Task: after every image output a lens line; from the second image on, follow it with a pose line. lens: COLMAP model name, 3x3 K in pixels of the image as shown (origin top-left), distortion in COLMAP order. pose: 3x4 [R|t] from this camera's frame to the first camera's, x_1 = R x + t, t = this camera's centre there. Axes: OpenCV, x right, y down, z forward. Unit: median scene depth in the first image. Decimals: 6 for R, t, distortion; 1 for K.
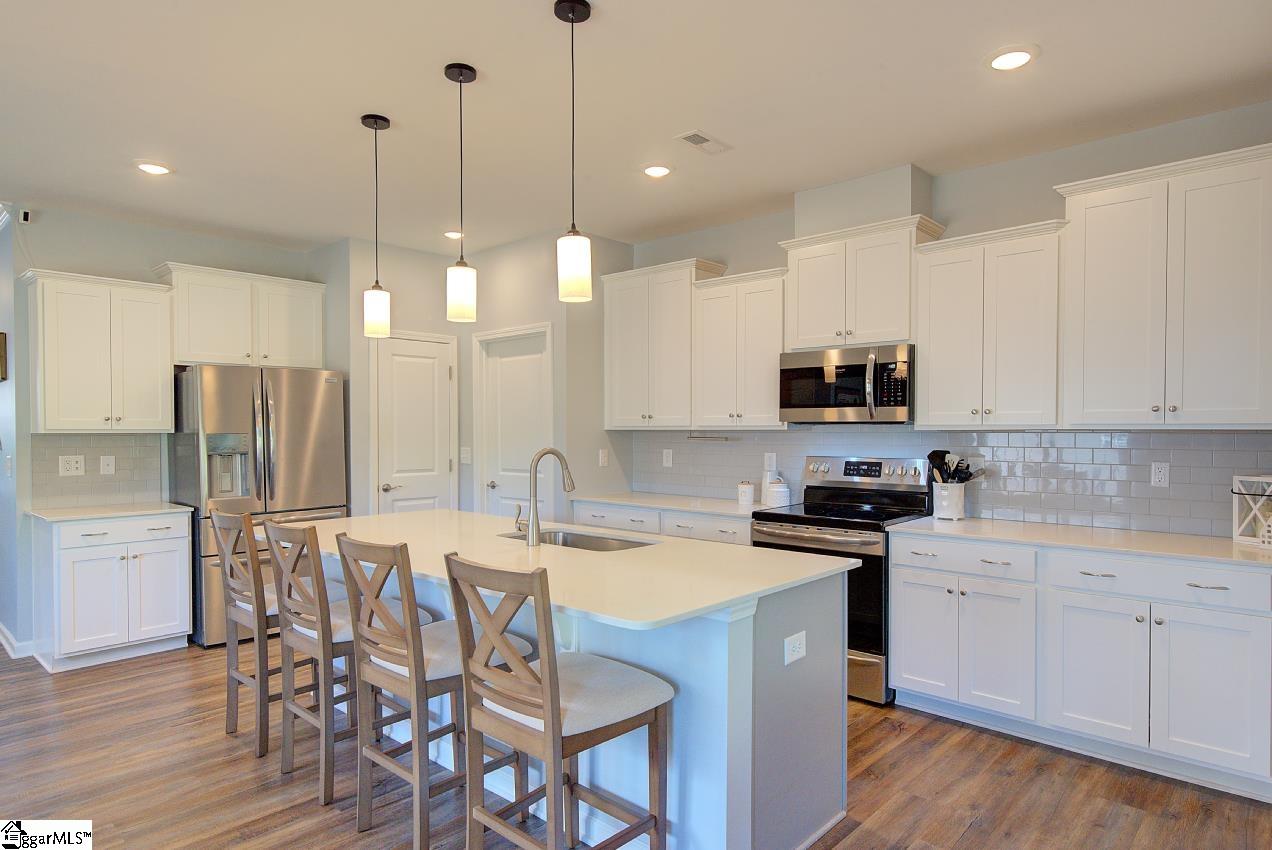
lens RADIAL K [[756.5, 0, 648.5], [0, 756.5, 439.0], [0, 0, 1]] dist [0.022780, -0.004827]
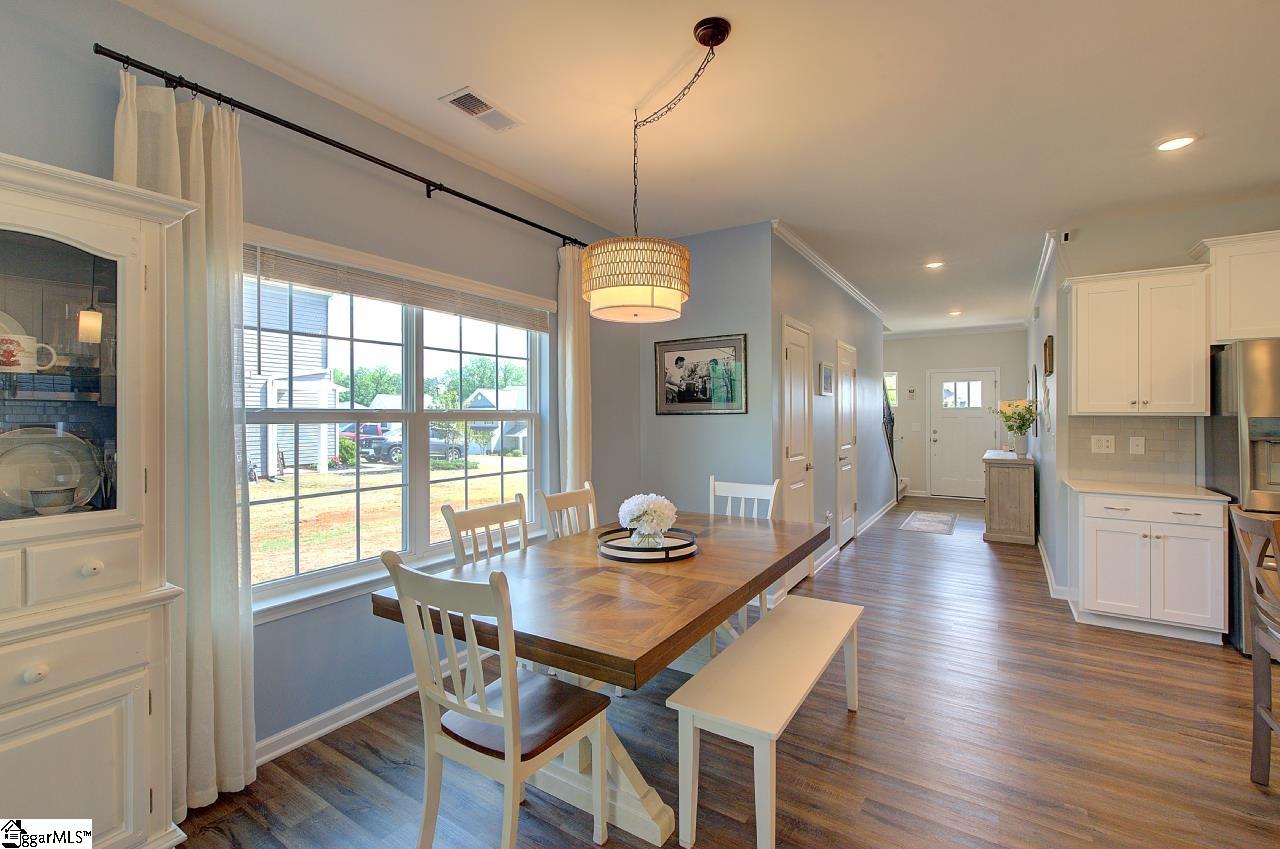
lens RADIAL K [[559.5, 0, 644.1], [0, 559.5, 412.4], [0, 0, 1]] dist [0.010174, -0.000842]
pose [[0.177066, -0.000065, -0.984199, -0.053345], [-0.015660, 0.999873, -0.002884, 0.000519], [0.984074, 0.015924, 0.177042, 0.191618]]
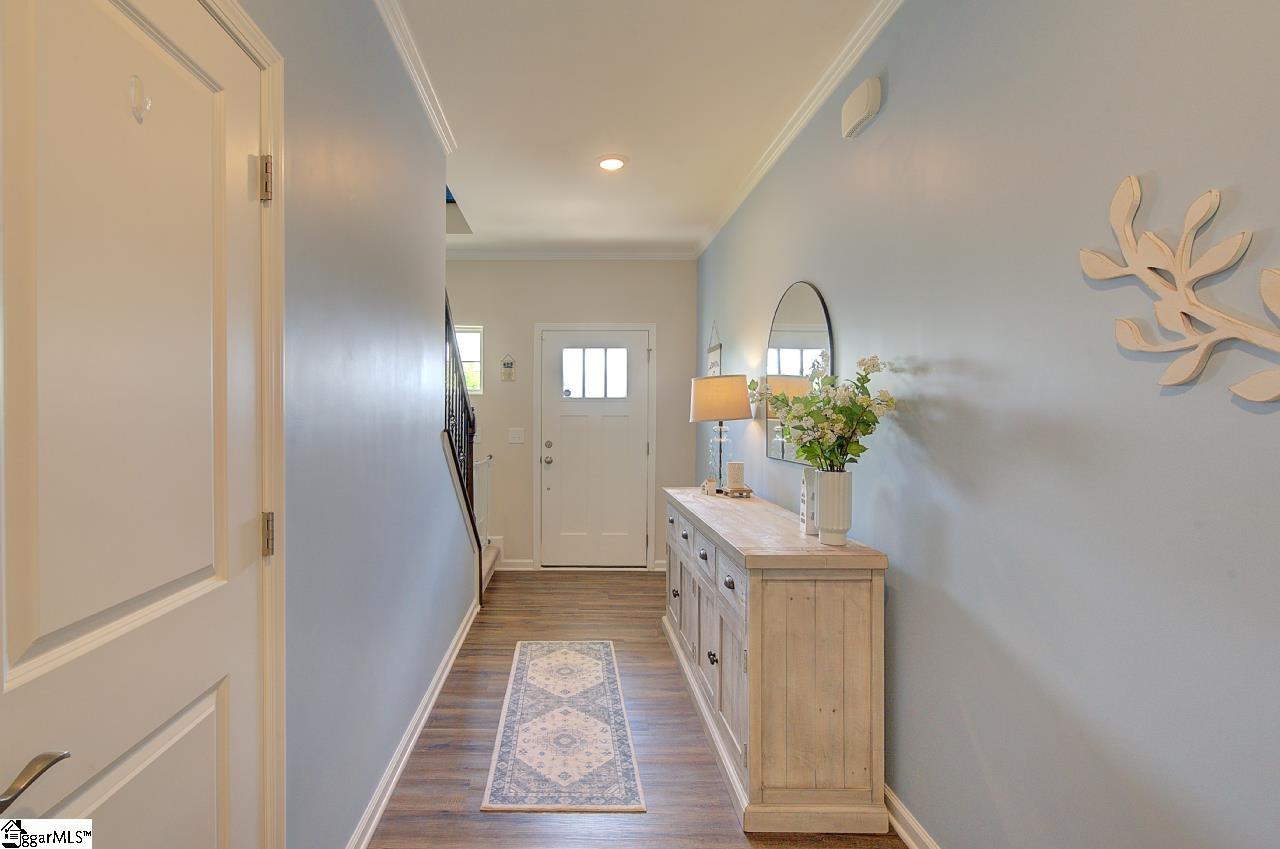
lens RADIAL K [[559.5, 0, 628.5], [0, 559.5, 413.9], [0, 0, 1]] dist [0.010174, -0.000842]
pose [[0.750394, 0.001973, -0.660987, -0.844951], [-0.006662, 0.999967, -0.004578, -0.003936], [0.660957, 0.007839, 0.750383, 0.746554]]
